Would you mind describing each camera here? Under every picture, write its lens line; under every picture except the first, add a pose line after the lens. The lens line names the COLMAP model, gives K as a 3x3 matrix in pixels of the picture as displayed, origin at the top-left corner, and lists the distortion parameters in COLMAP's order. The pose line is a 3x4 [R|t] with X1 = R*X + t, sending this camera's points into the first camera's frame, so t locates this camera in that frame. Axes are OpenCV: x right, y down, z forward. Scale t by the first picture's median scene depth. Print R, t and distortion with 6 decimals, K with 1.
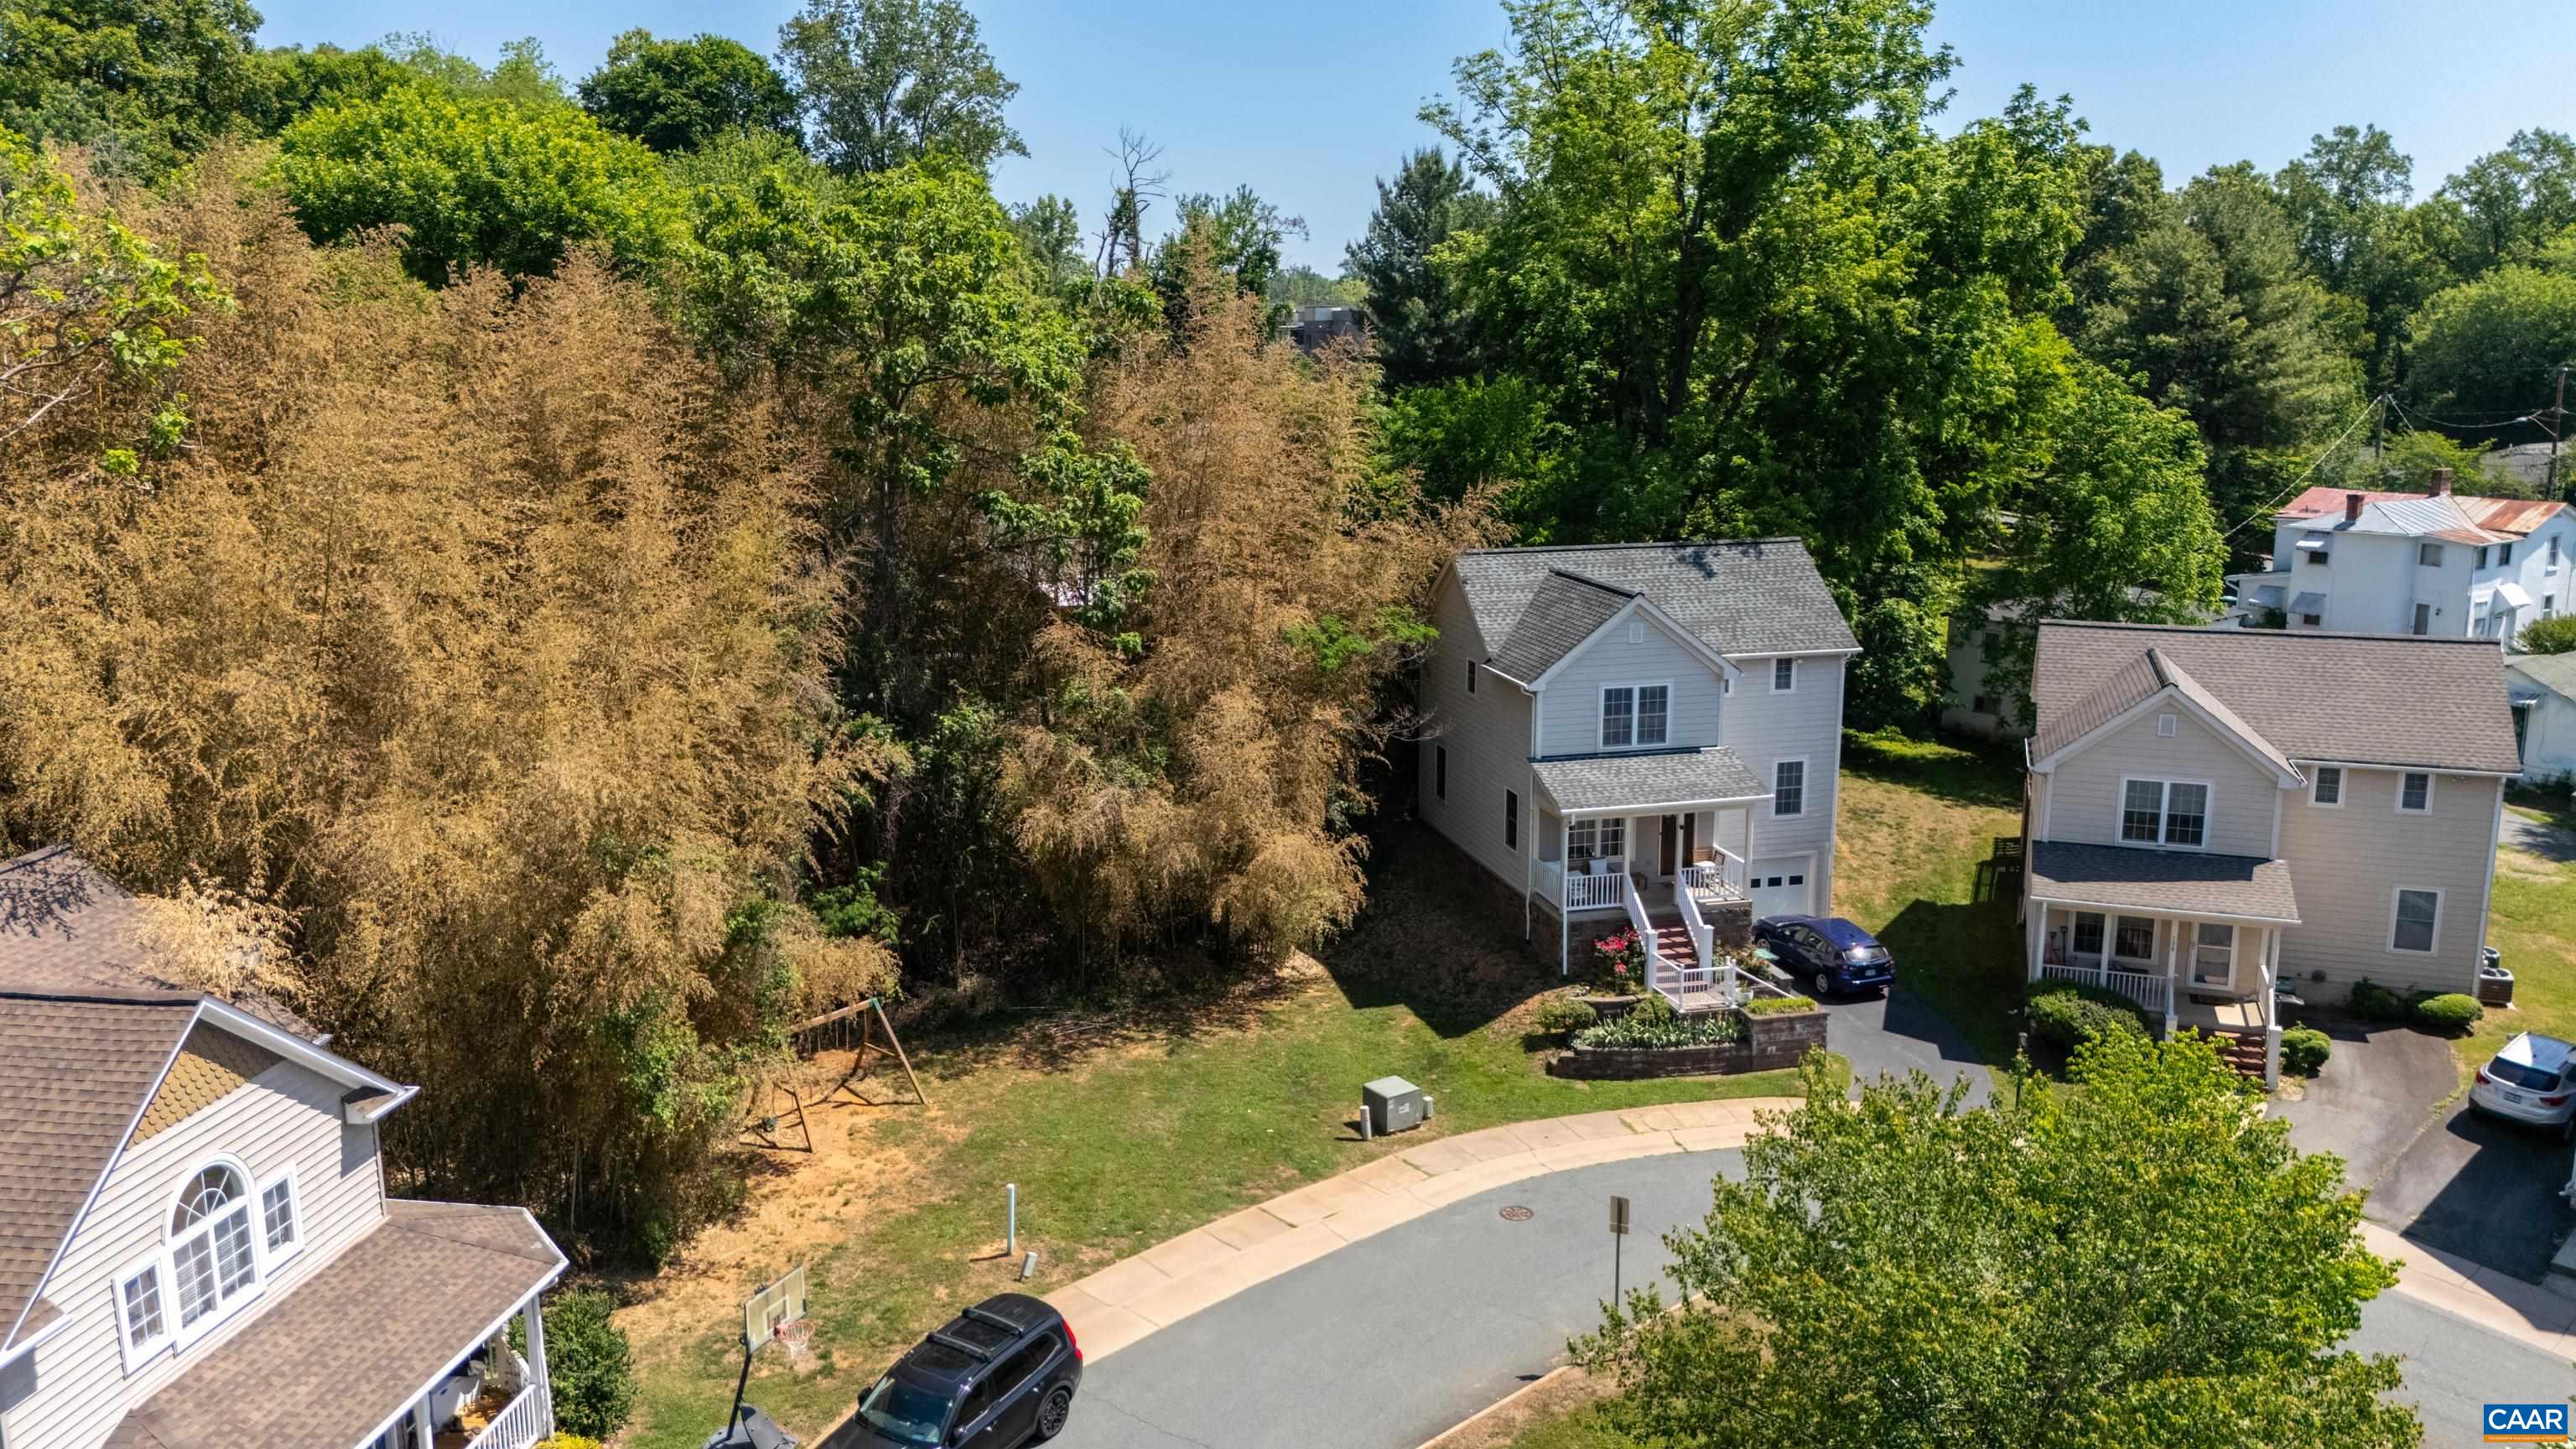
lens RADIAL K [[1911.0, 0, 1288.0], [0, 1911.0, 724.5], [0, 0, 1]] dist [0.092389, -0.104985]
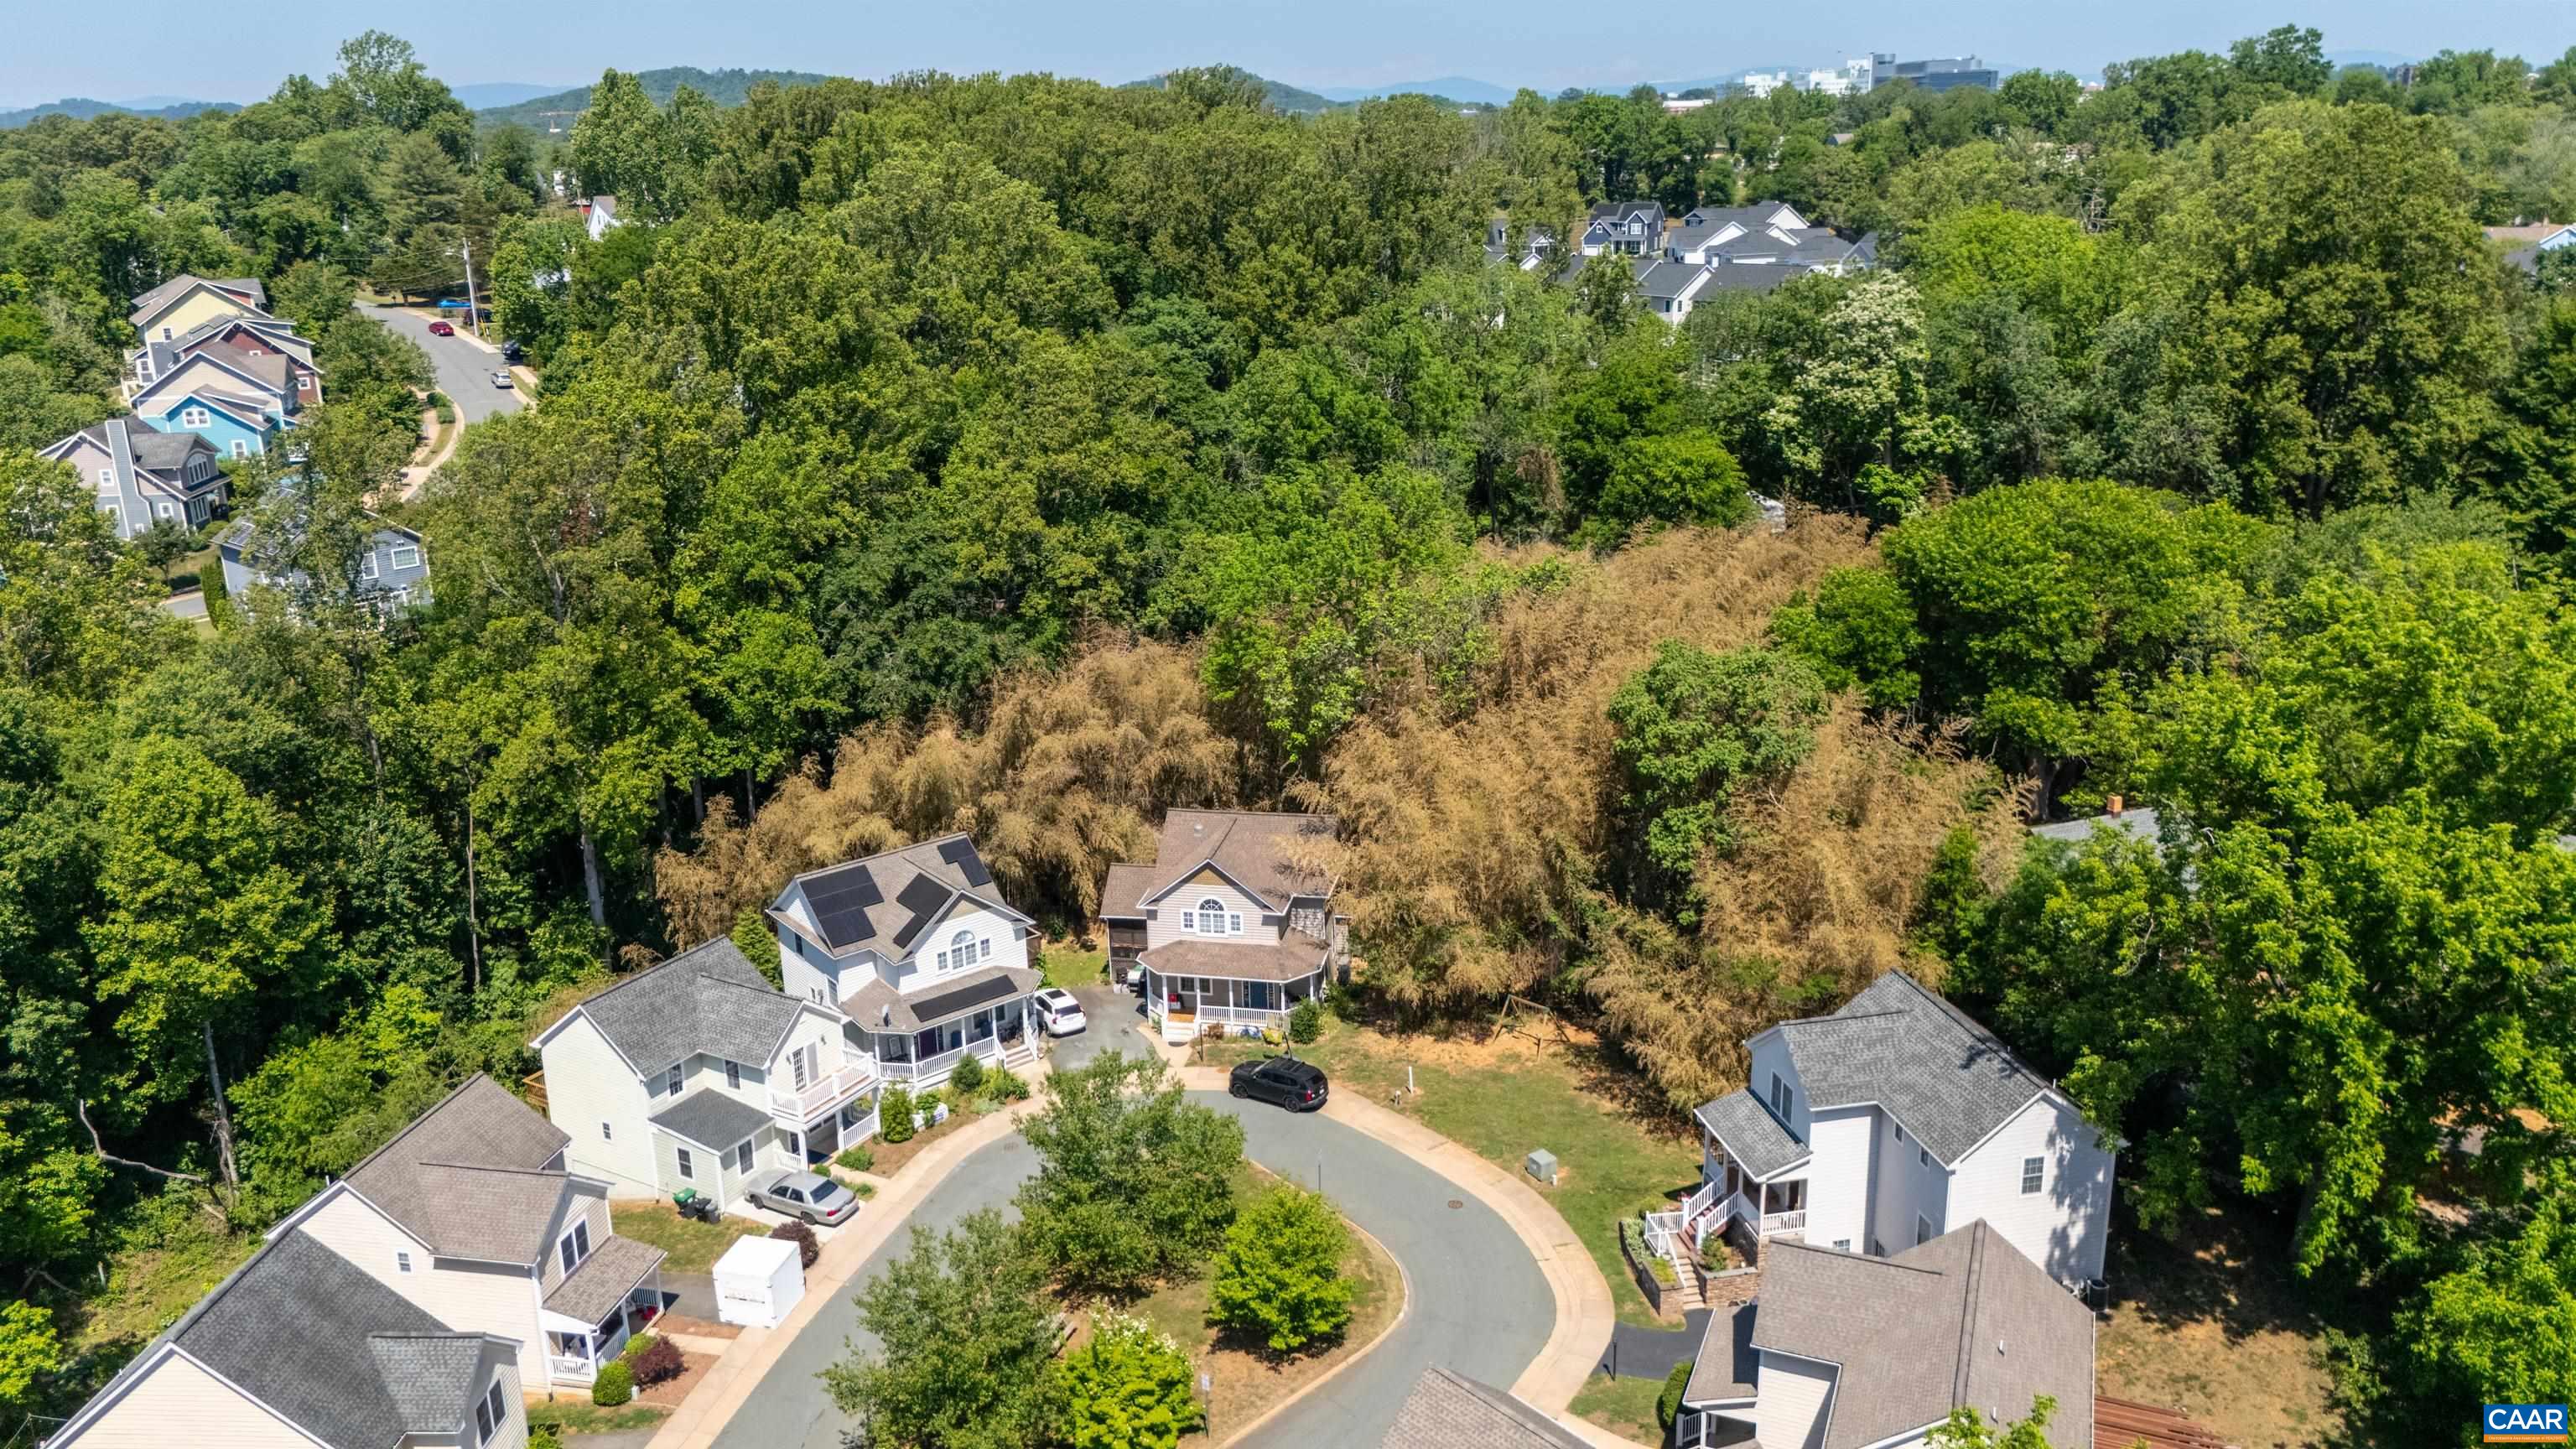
lens RADIAL K [[1911.0, 0, 1288.0], [0, 1911.0, 724.5], [0, 0, 1]] dist [0.092389, -0.104985]
pose [[-0.048446, 0.295129, -0.954228, 1.674720], [-0.180993, 0.936941, 0.298972, -0.713279], [0.982290, 0.187192, 0.008025, 0.569498]]
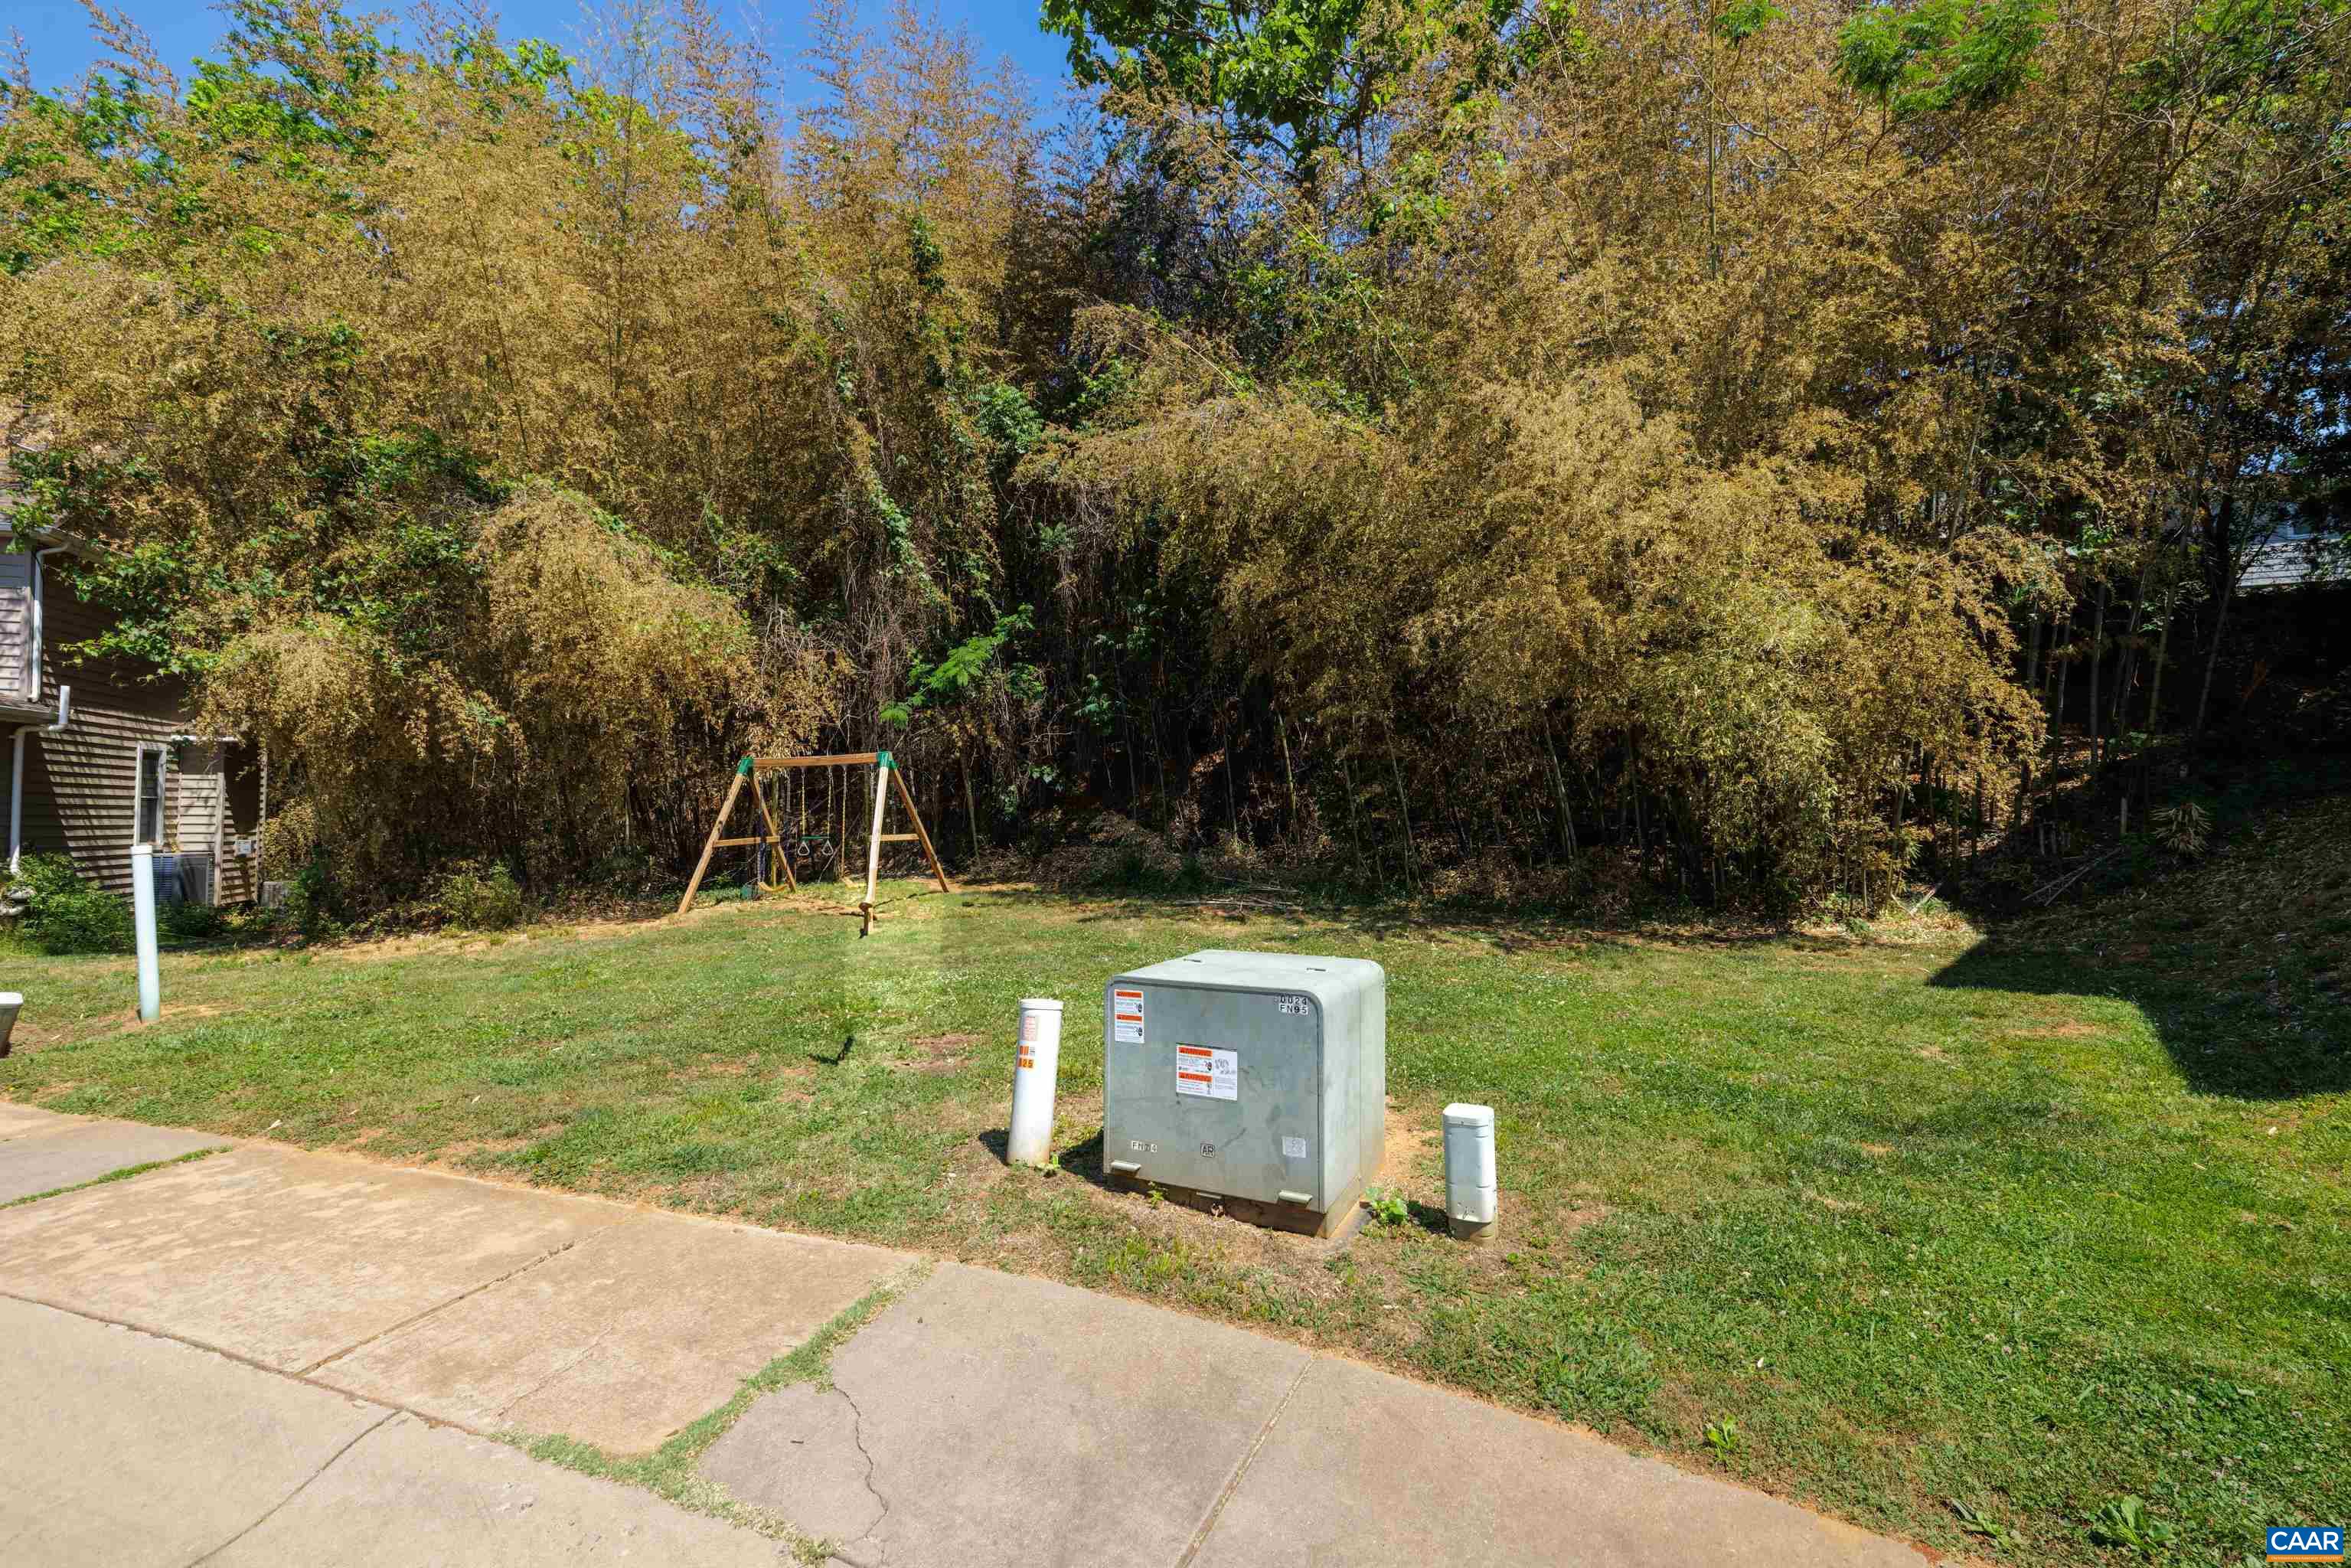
lens RADIAL K [[951.7, 0, 1171.2], [0, 951.7, 833.8], [0, 0, 1]] dist [0.000037, -0.000005]
pose [[0.482694, -0.015291, -0.875656, 0.115041], [-0.176461, 0.977644, -0.114344, 0.171422], [0.857828, 0.209712, 0.469204, 0.851647]]
